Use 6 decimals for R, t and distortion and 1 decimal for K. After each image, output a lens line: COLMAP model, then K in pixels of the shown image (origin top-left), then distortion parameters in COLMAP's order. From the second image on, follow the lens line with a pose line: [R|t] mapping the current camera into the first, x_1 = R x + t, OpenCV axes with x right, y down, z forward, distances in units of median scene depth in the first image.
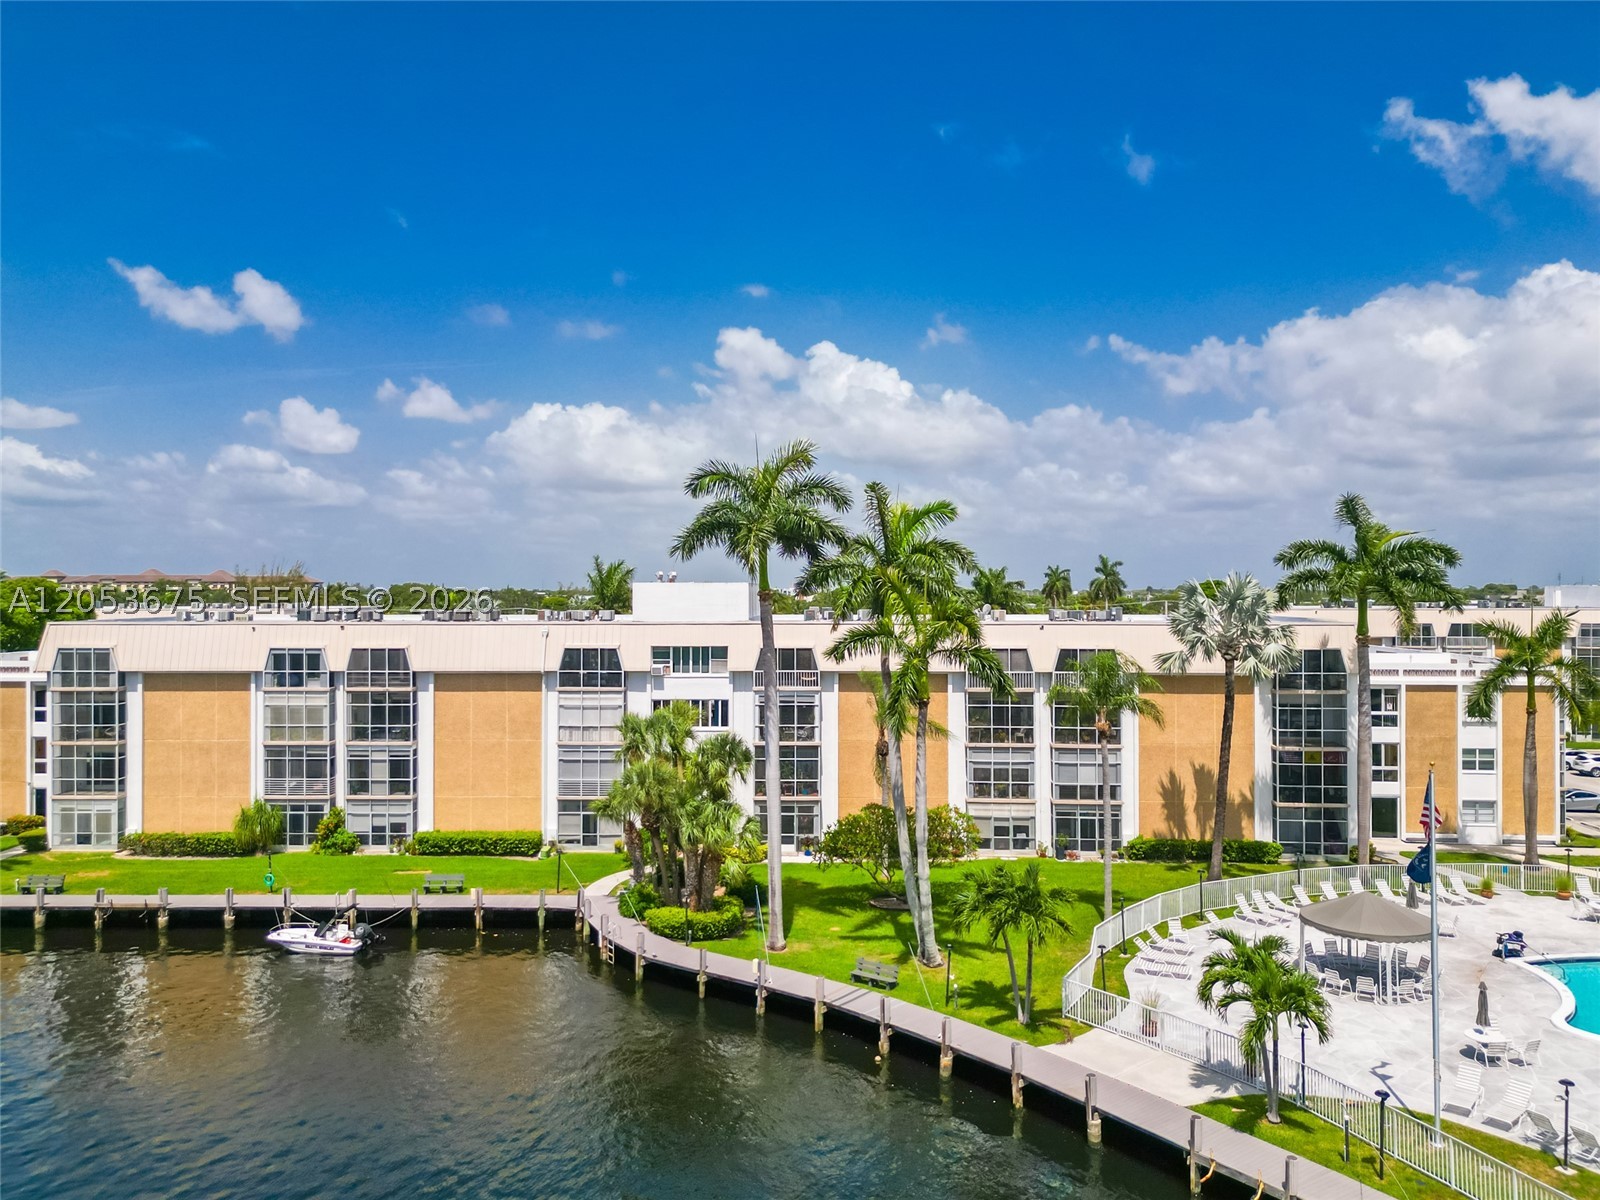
lens RADIAL K [[1151.3, 0, 801.6], [0, 1151.3, 604.8], [0, 0, 1]] dist [0.072601, -0.038669]
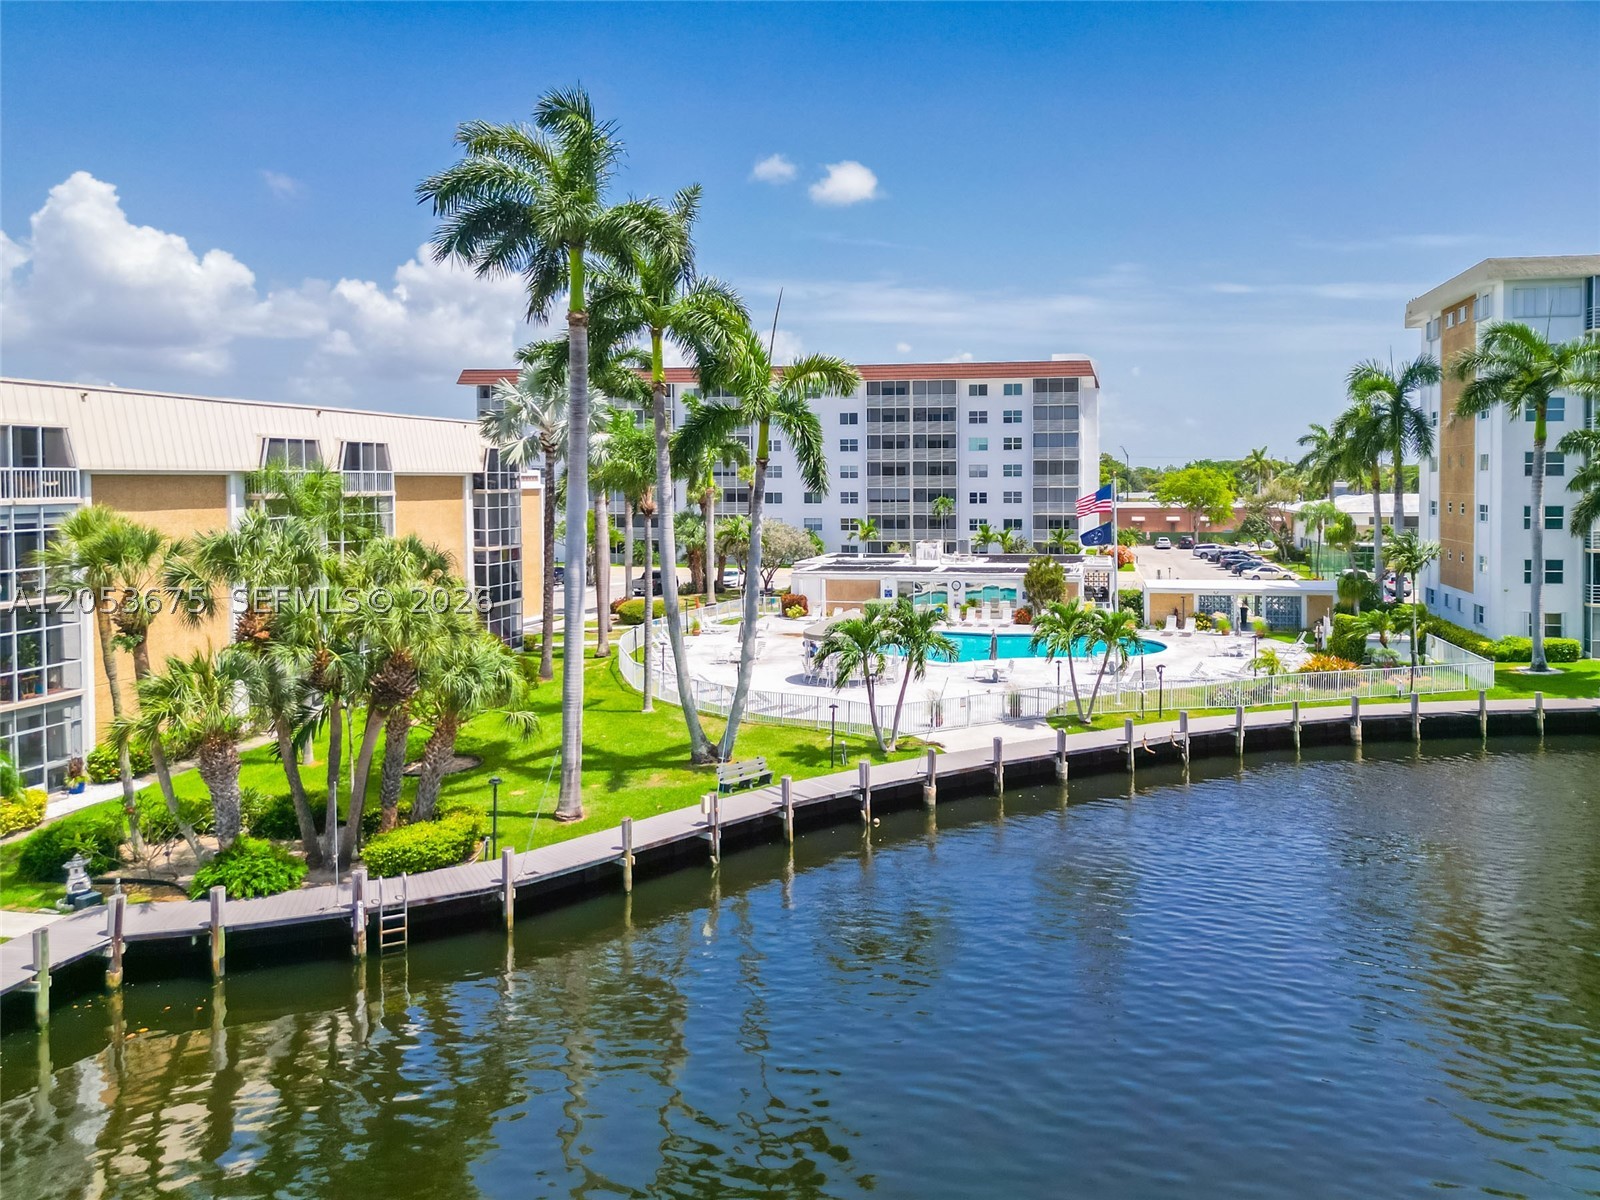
lens RADIAL K [[1166.1, 0, 918.0], [0, 1166.1, 521.2], [0, 0, 1]] dist [0.061339, -0.005283]
pose [[0.106147, -0.035281, 0.993724, -0.525893], [0.010677, 0.999353, 0.034340, 0.068863], [-0.994293, 0.006965, 0.106455, 0.526306]]
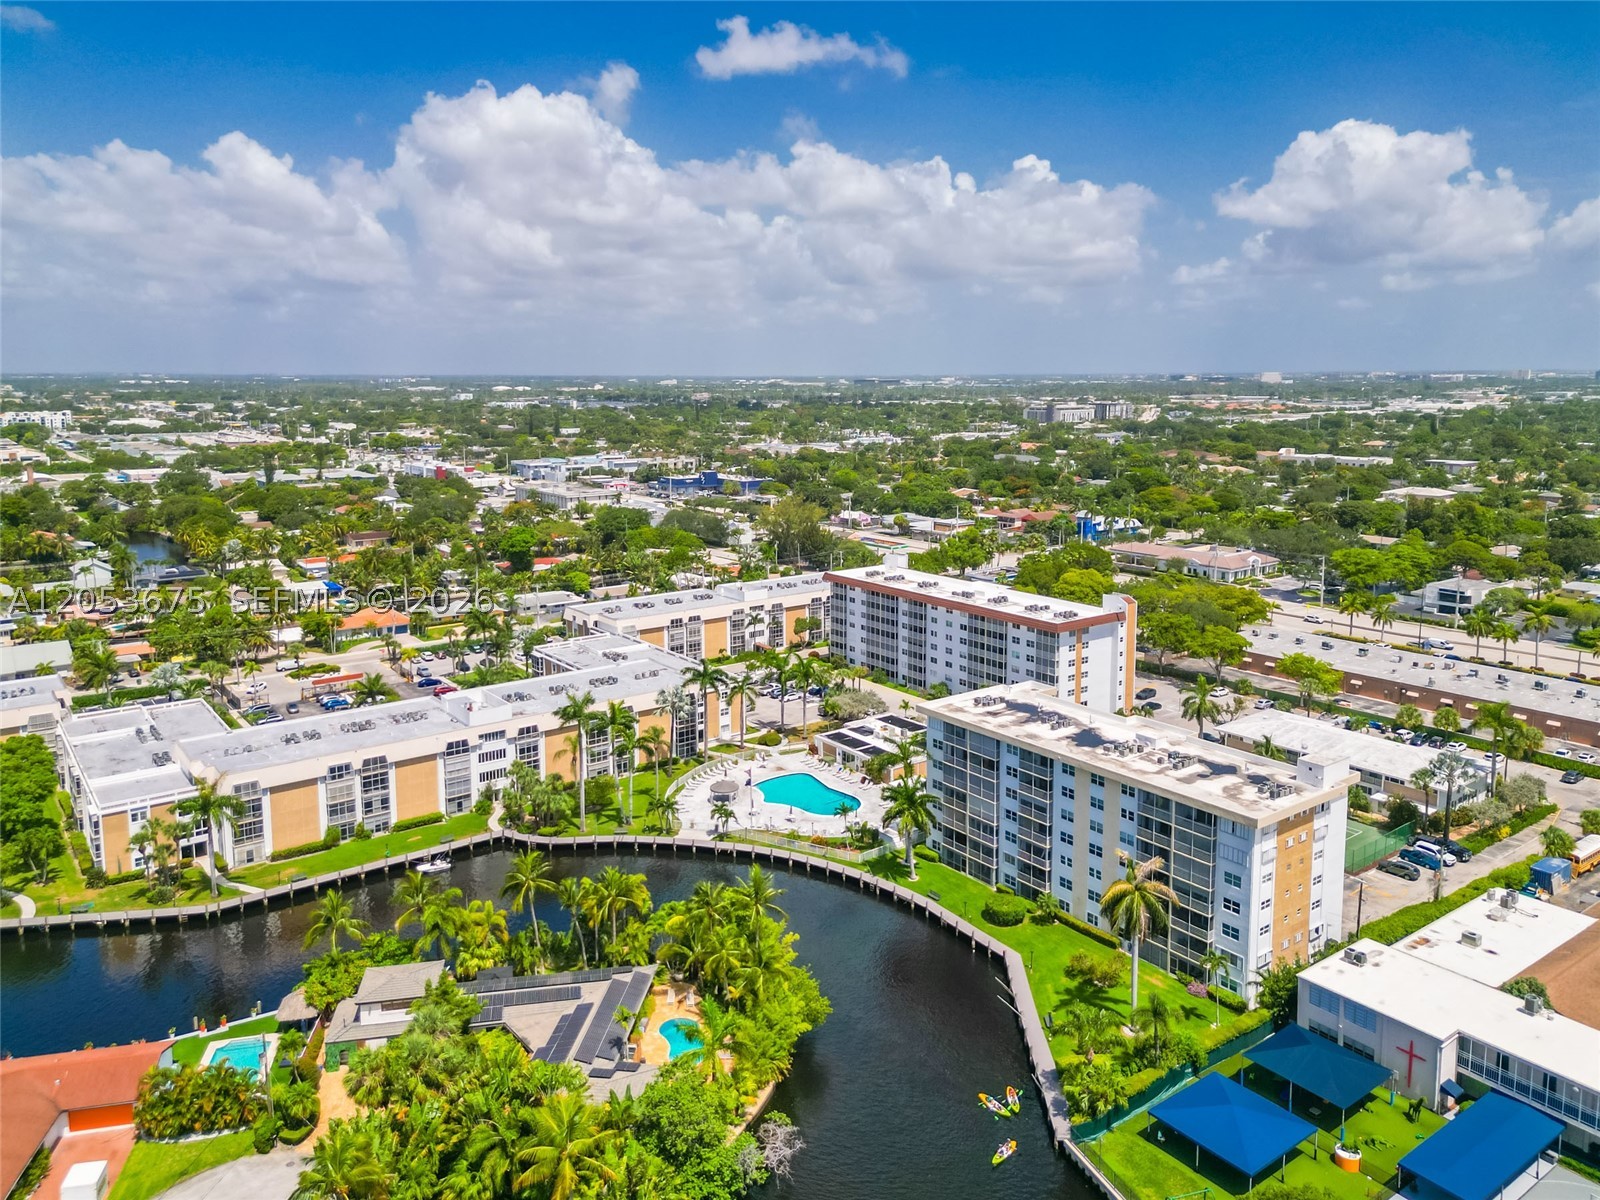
lens RADIAL K [[1131.4, 0, 799.6], [0, 1131.4, 540.8], [0, 0, 1]] dist [0.064758, -0.044442]
pose [[0.766426, -0.091252, 0.635818, -1.203757], [0.004172, 0.990544, 0.137133, -0.771351], [-0.642320, -0.102450, 0.759559, -1.437828]]
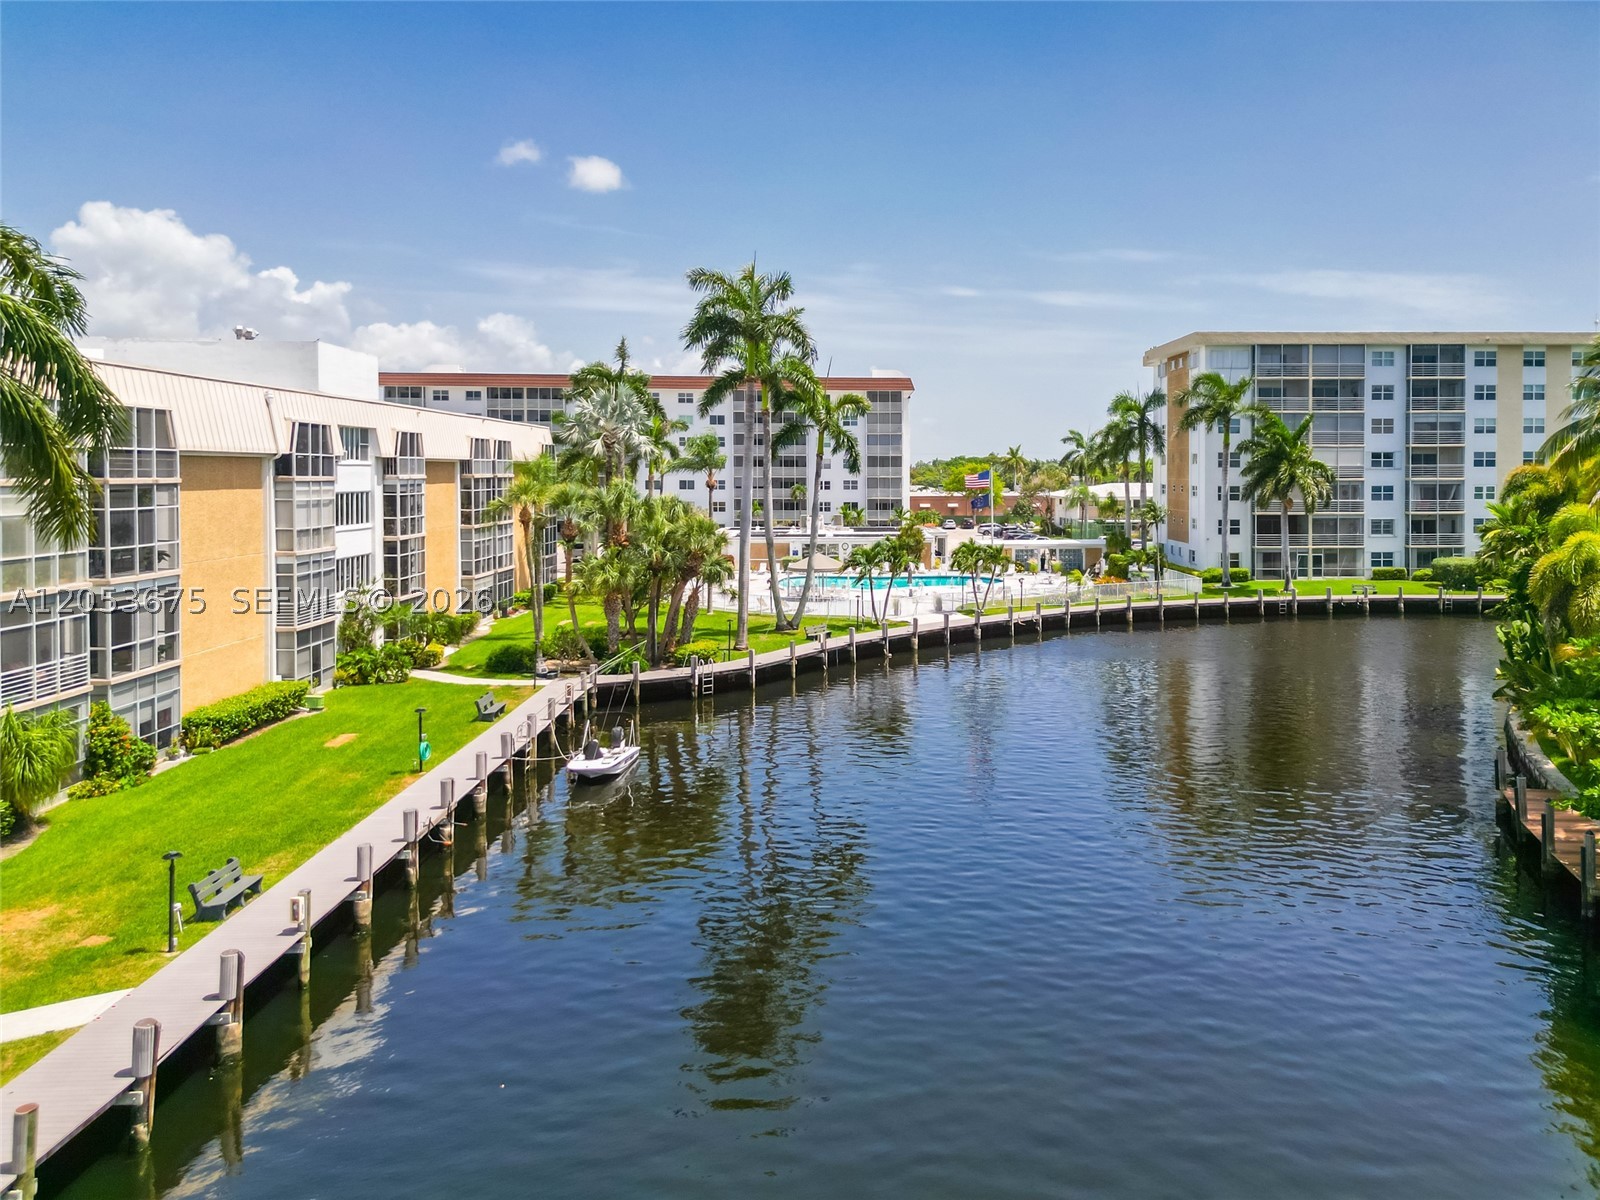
lens RADIAL K [[1149.7, 0, 904.1], [0, 1149.7, 516.0], [0, 0, 1]] dist [0.069358, -0.071530]
pose [[-0.101393, -0.036420, 0.994180, -0.979714], [0.009629, 0.999247, 0.037588, 0.073332], [-0.994800, 0.013384, -0.100966, 0.700627]]
